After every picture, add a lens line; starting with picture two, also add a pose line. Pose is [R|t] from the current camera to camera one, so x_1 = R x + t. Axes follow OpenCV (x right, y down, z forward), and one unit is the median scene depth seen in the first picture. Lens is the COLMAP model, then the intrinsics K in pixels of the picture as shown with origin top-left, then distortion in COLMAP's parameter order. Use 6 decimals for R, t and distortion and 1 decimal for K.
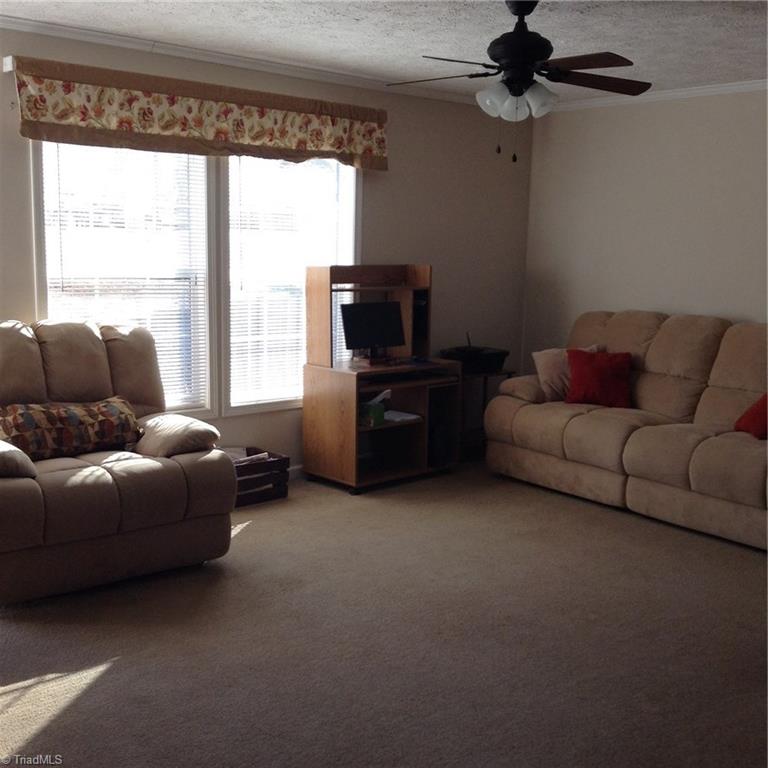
lens RADIAL K [[925.9, 0, 404.9], [0, 925.9, 380.3], [0, 0, 1]] dist [0.061798, 0.000000]
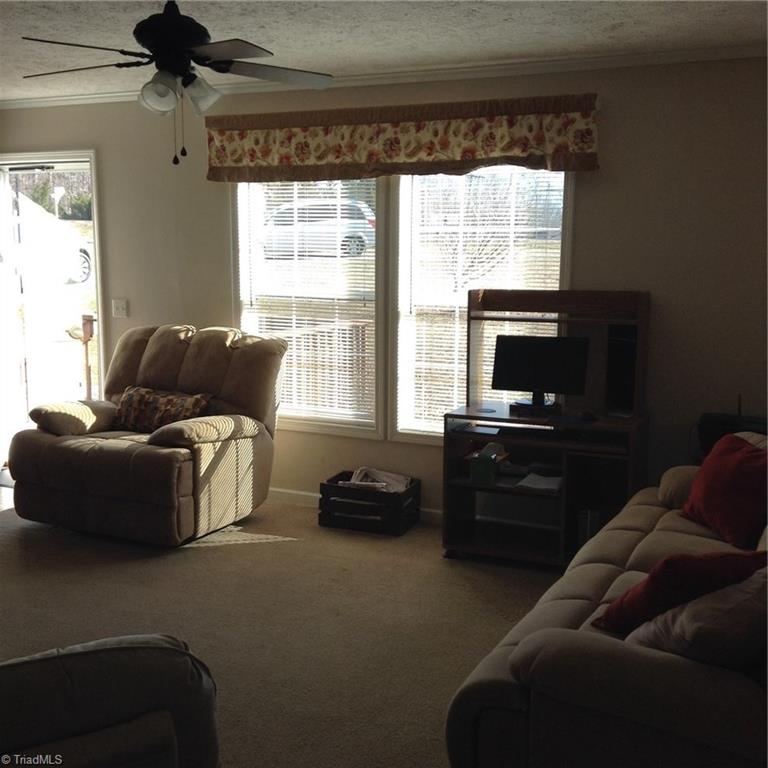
lens RADIAL K [[925.9, 0, 385.7], [0, 925.9, 388.5], [0, 0, 1]] dist [0.061798, 0.000000]
pose [[0.460531, 0.100453, -0.881941, 0.692959], [-0.129291, 0.990571, 0.045313, -0.063431], [0.878177, 0.093160, 0.469177, 0.557460]]
